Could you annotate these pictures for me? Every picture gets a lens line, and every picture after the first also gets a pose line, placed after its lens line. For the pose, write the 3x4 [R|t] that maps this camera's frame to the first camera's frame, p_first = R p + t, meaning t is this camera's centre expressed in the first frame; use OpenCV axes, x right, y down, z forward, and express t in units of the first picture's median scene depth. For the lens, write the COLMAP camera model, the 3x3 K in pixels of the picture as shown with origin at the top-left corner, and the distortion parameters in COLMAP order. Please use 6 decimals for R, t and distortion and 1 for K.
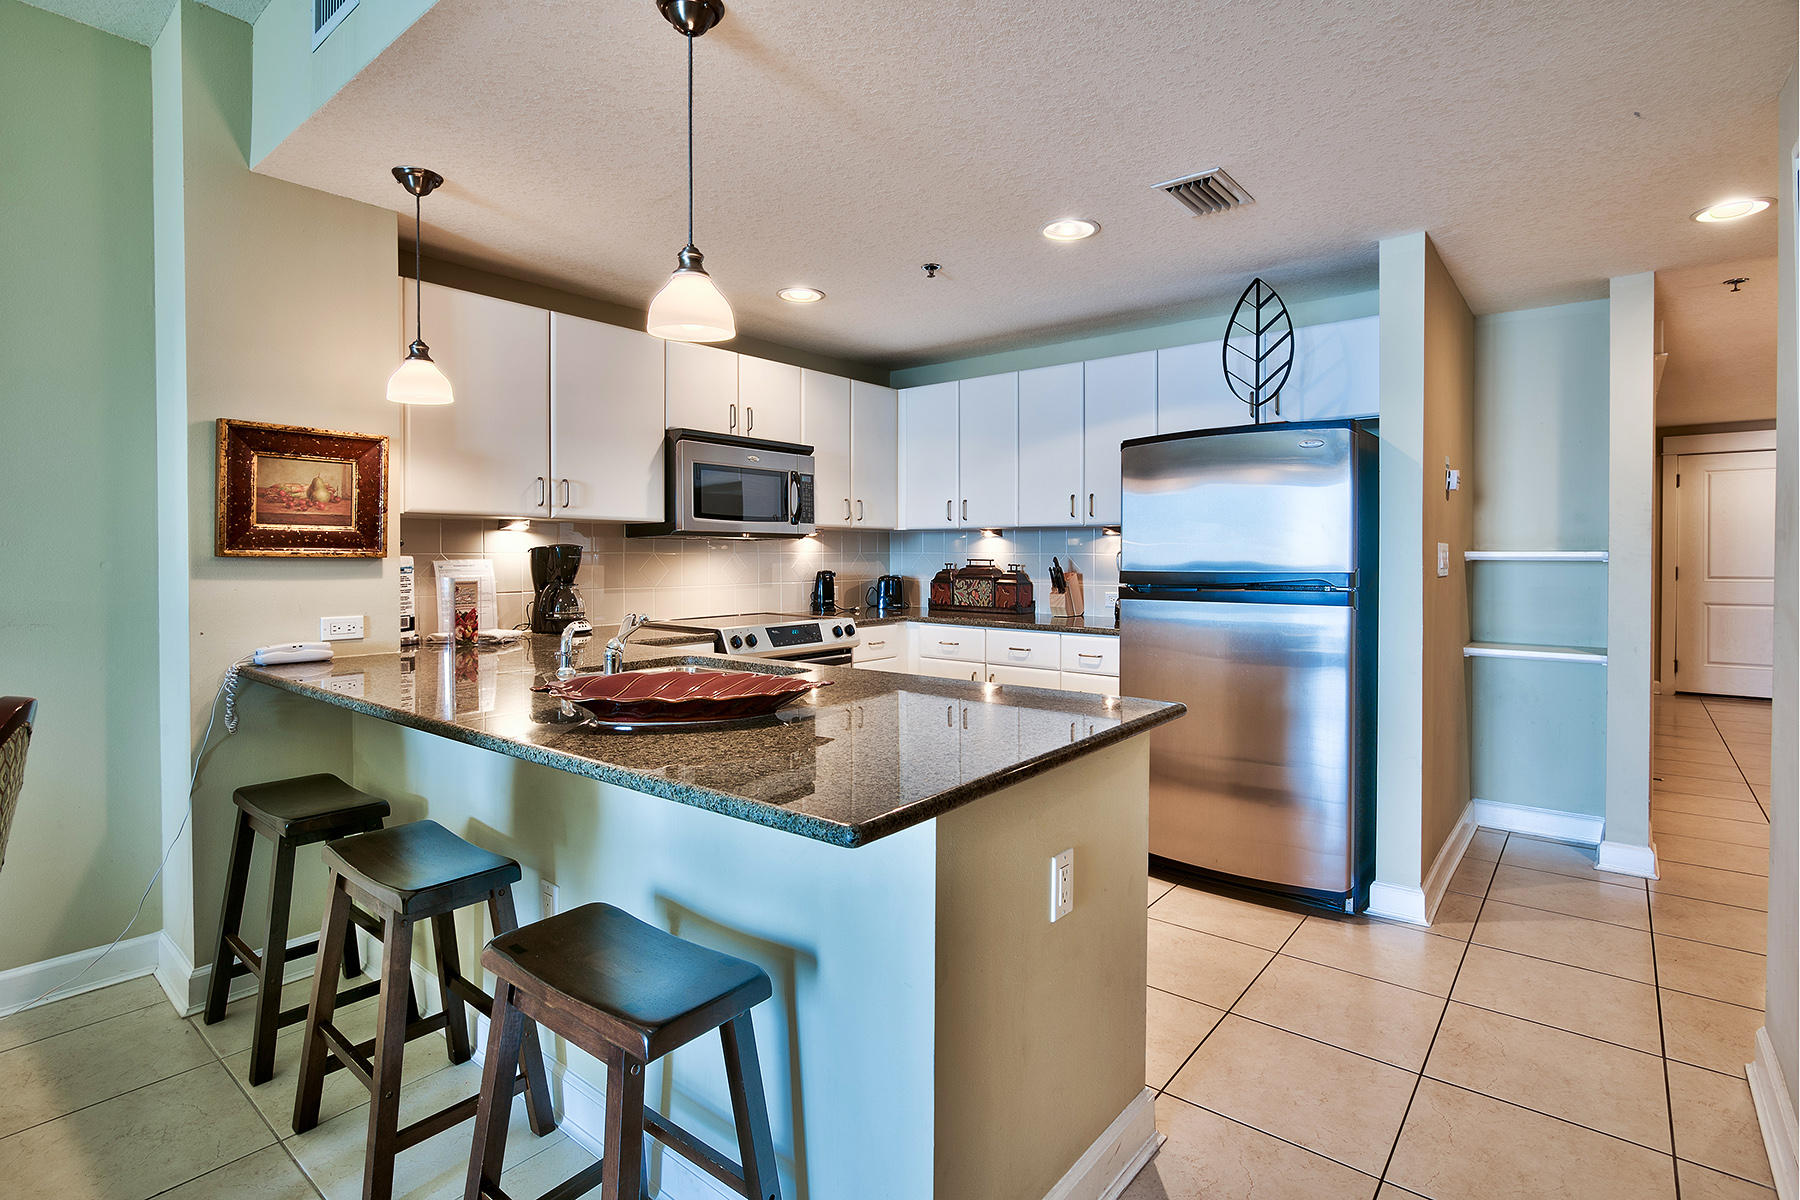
lens RADIAL K [[885.6, 0, 891.7], [0, 885.6, 558.2], [0, 0, 1]] dist [-0.005315, 0.000284]
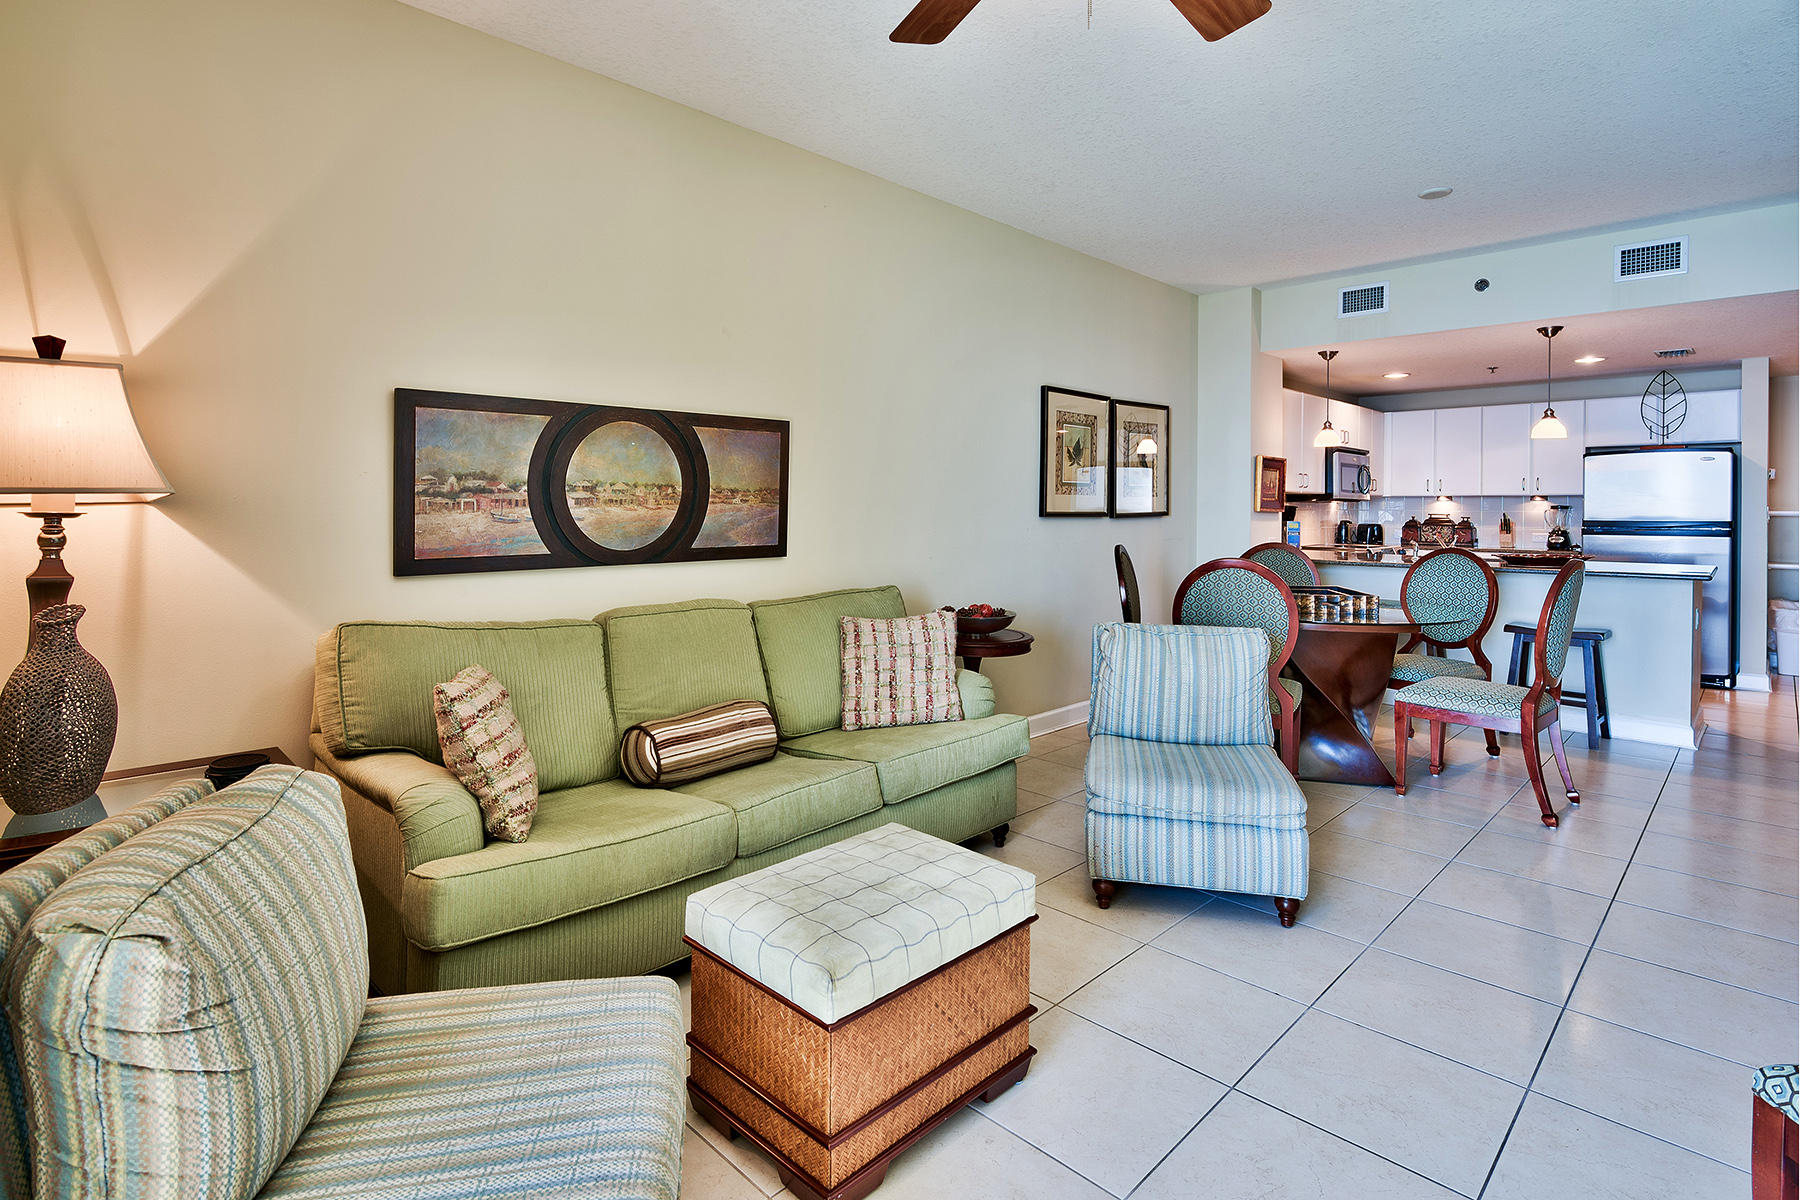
lens RADIAL K [[885.6, 0, 922.5], [0, 885.6, 511.1], [0, 0, 1]] dist [-0.005315, 0.000284]
pose [[0.995655, 0.003826, -0.093035, -0.877931], [-0.004089, 0.999988, -0.002630, 0.004632], [0.093024, 0.002999, 0.995659, -0.924154]]
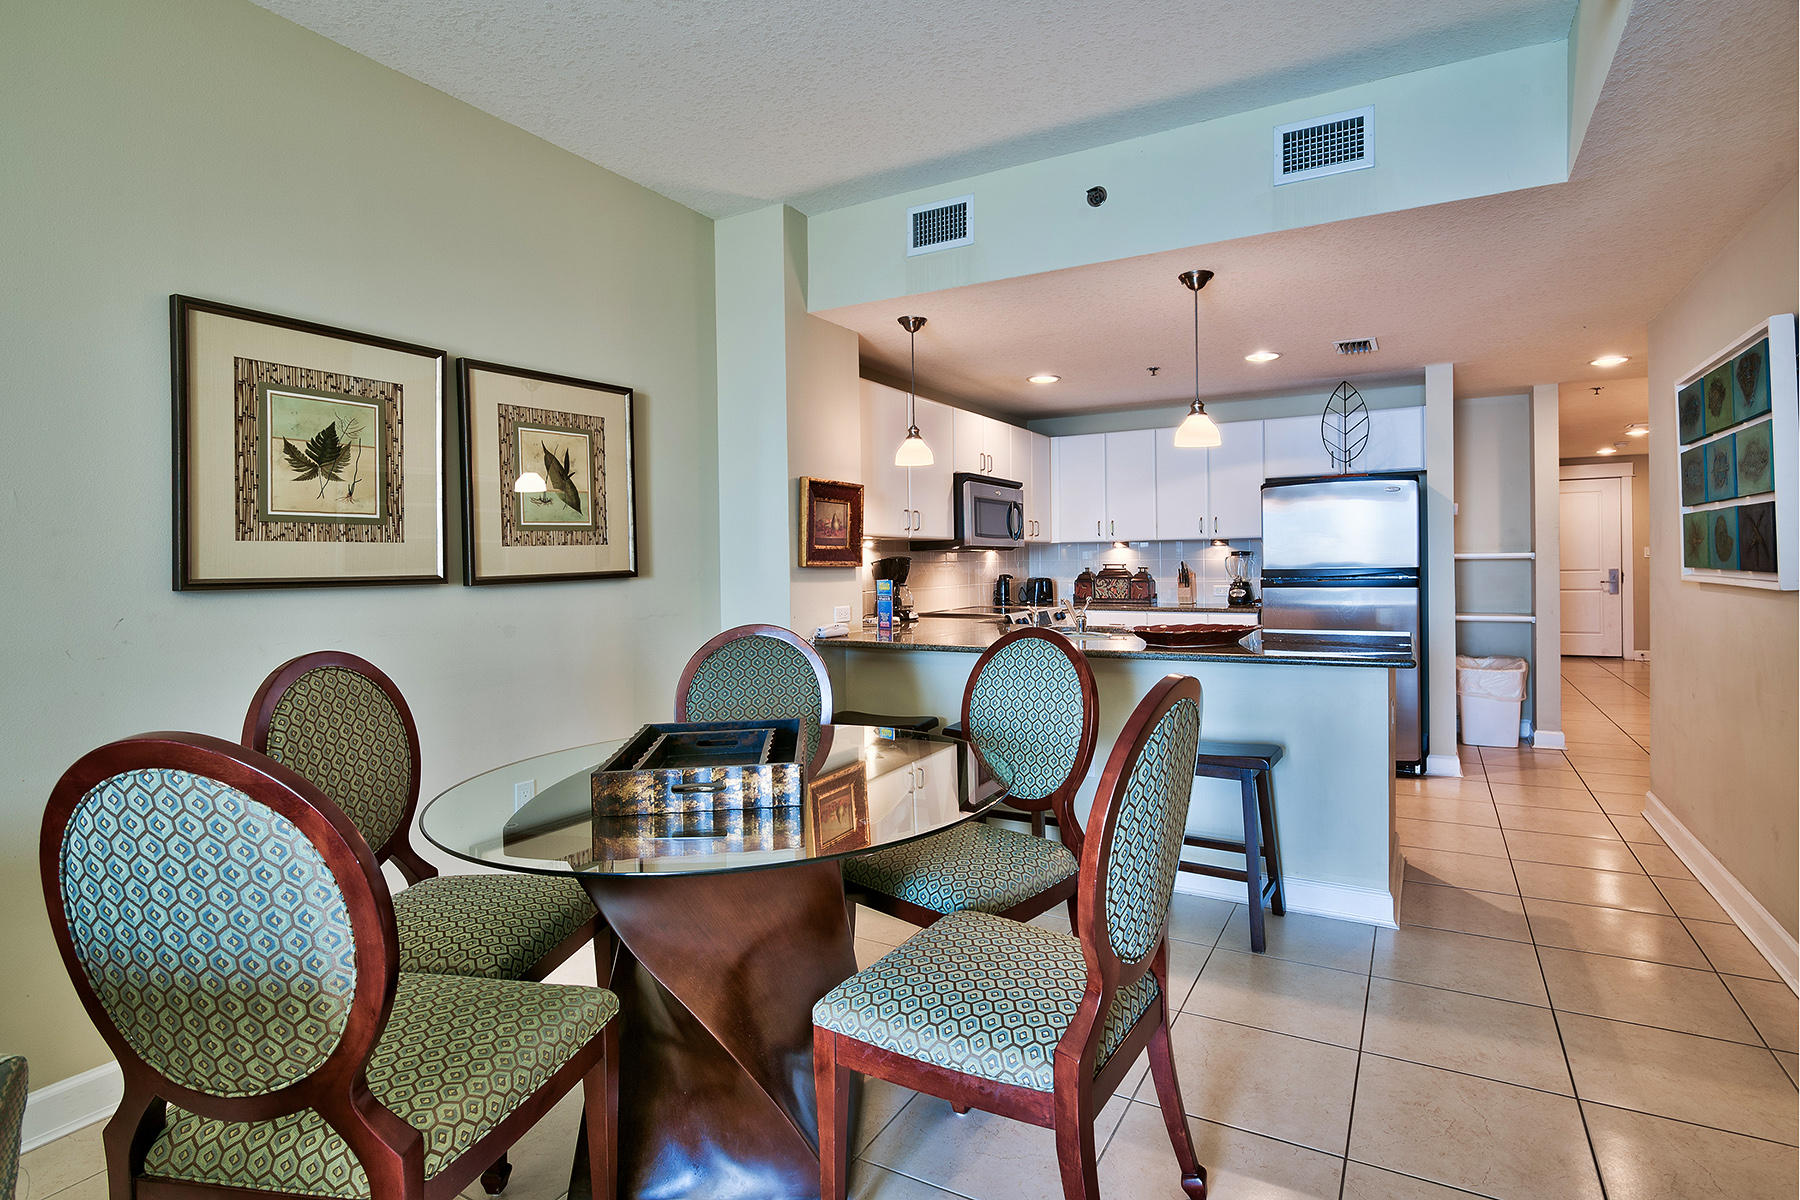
lens RADIAL K [[885.6, 0, 969.6], [0, 885.6, 563.0], [0, 0, 1]] dist [-0.005315, 0.000284]
pose [[0.979317, -0.014281, 0.201829, -0.476651], [0.015282, 0.999877, -0.003400, 0.000869], [-0.201756, 0.006414, 0.979415, -0.340470]]
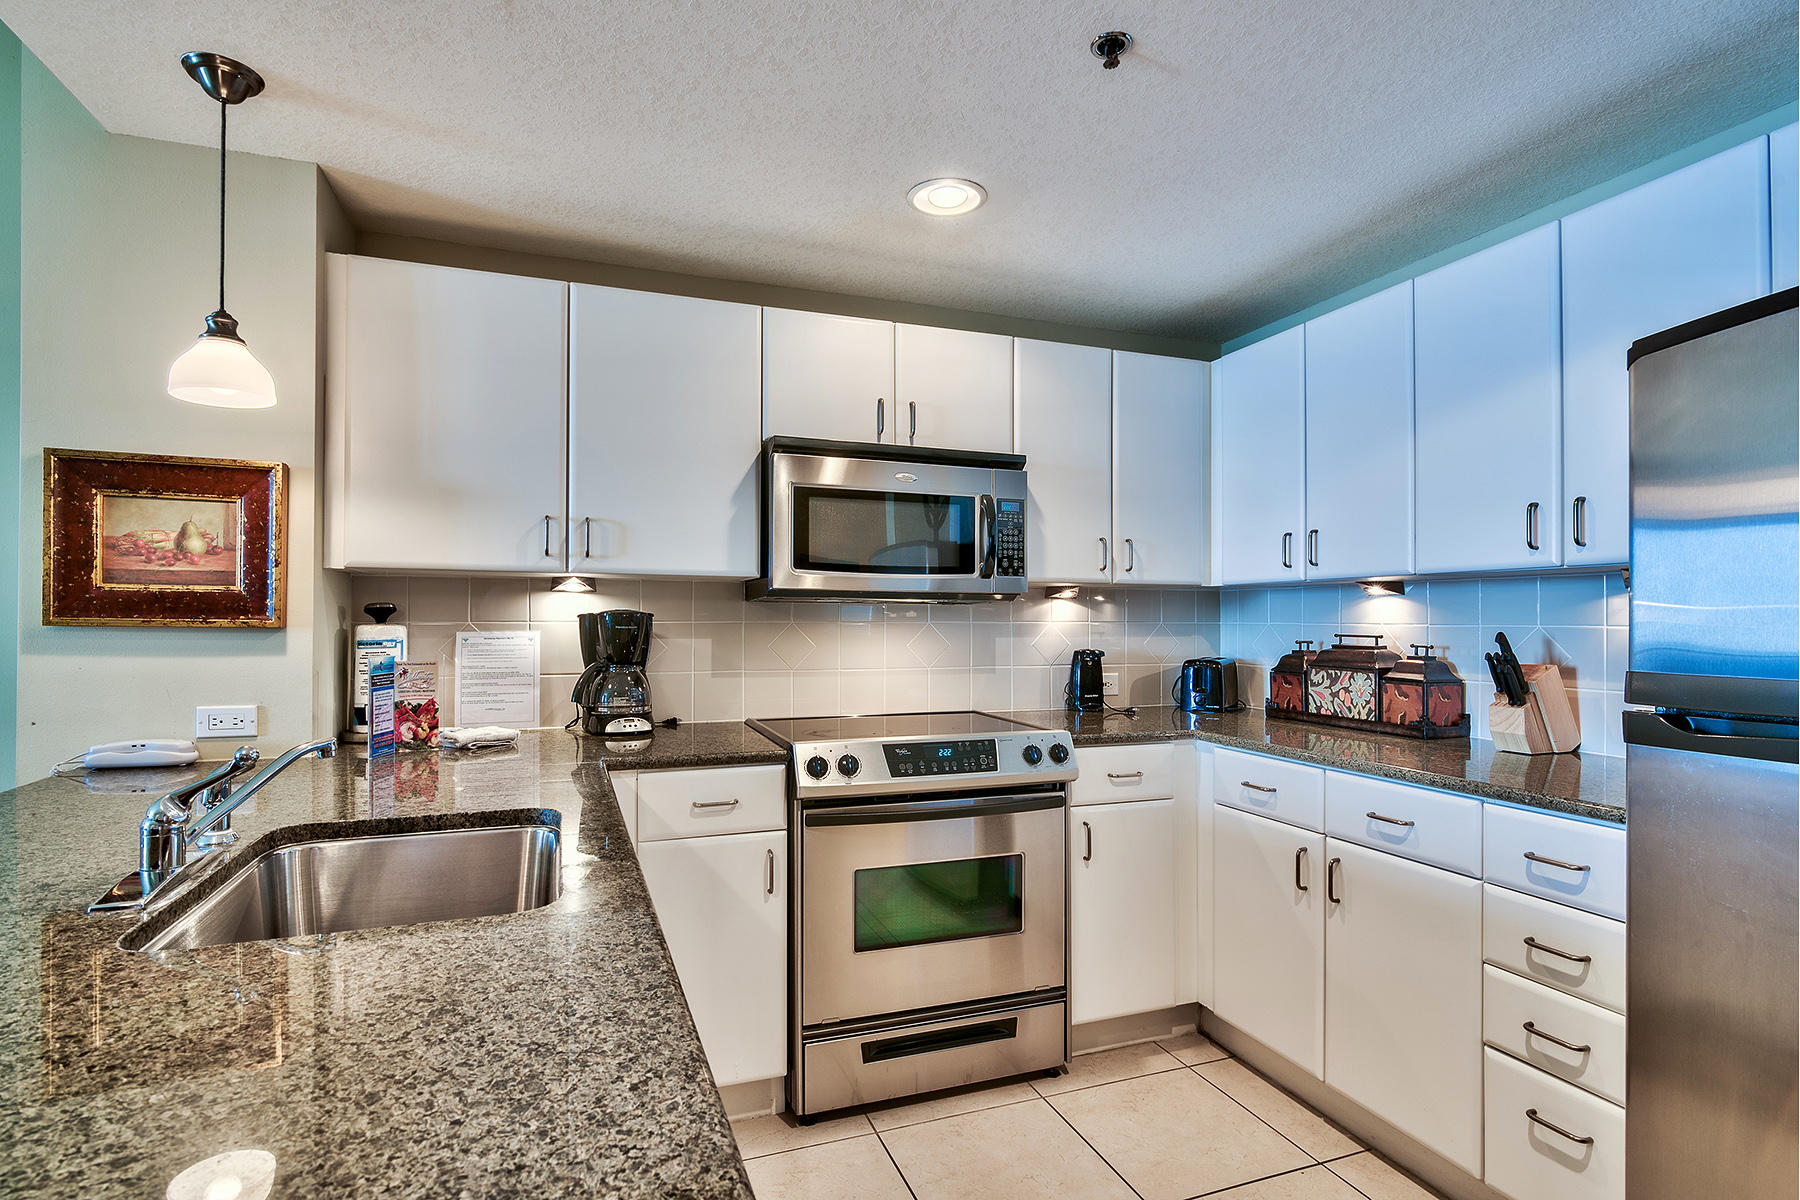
lens RADIAL K [[885.6, 0, 864.0], [0, 885.6, 611.8], [0, 0, 1]] dist [-0.005315, 0.000284]
pose [[0.852137, -0.002260, -0.523314, 0.155297], [-0.005872, 0.999886, -0.013881, -0.004556], [0.523286, 0.014902, 0.852027, 0.430112]]
